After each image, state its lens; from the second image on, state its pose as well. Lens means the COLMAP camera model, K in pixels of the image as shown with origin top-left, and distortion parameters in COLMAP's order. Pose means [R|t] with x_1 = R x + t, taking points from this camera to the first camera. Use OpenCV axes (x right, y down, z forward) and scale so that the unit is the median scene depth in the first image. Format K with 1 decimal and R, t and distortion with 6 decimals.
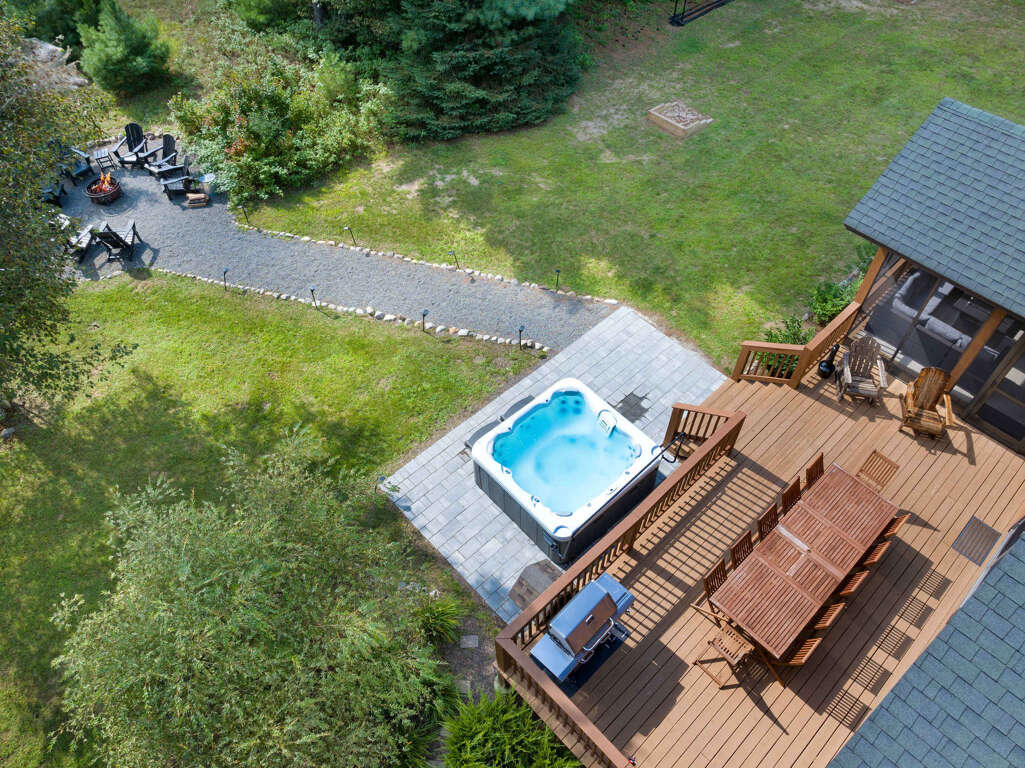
lens RADIAL K [[724.1, 0, 512.5], [0, 724.1, 384.0], [0, 0, 1]] dist [-0.034934, -0.001219]
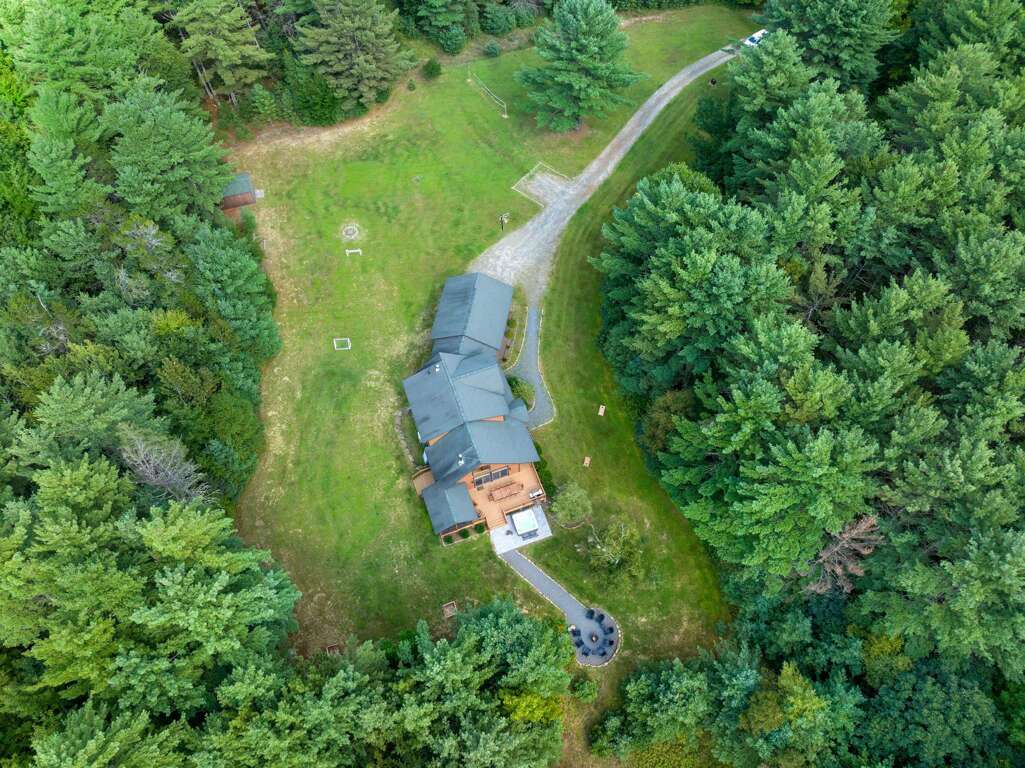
lens RADIAL K [[724.1, 0, 512.5], [0, 724.1, 384.0], [0, 0, 1]] dist [-0.034934, -0.001219]
pose [[-0.922677, -0.336490, 0.188261, -0.506214], [0.301295, -0.324533, 0.896605, -4.327668], [-0.240602, 0.883998, 0.400821, -2.180464]]
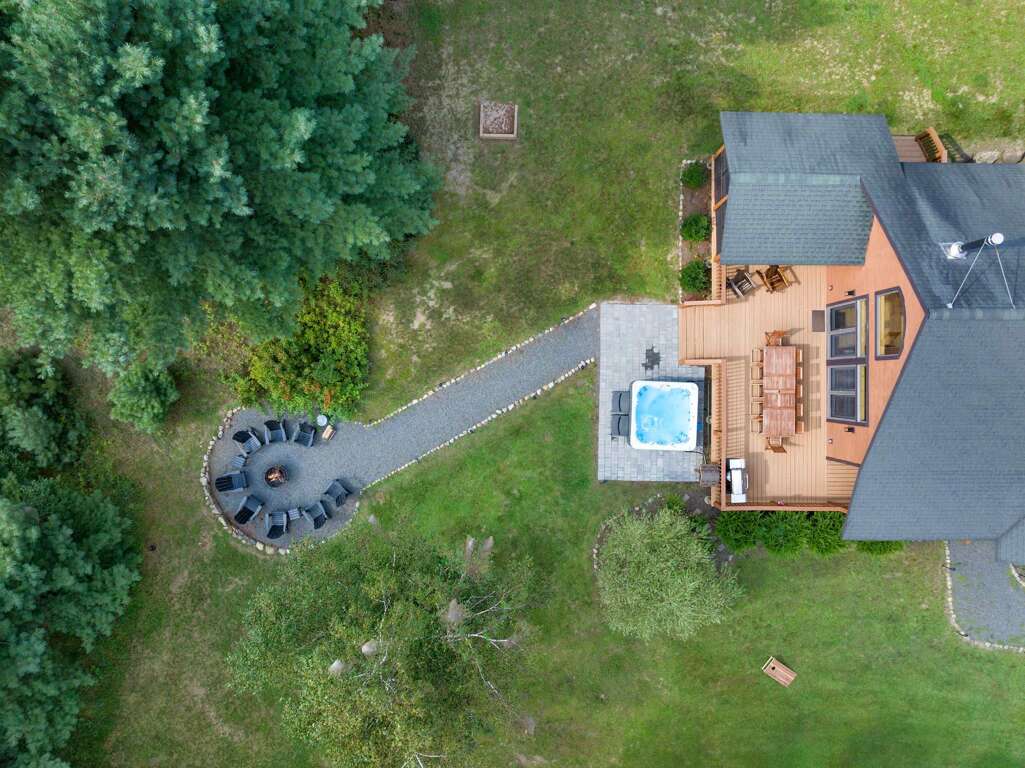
lens RADIAL K [[724.1, 0, 512.5], [0, 724.1, 384.0], [0, 0, 1]] dist [-0.034934, -0.001219]
pose [[0.687449, -0.726149, -0.011029, -0.109202], [0.568750, 0.528872, 0.629935, -1.210791], [-0.451594, -0.439321, 0.776570, -0.321649]]
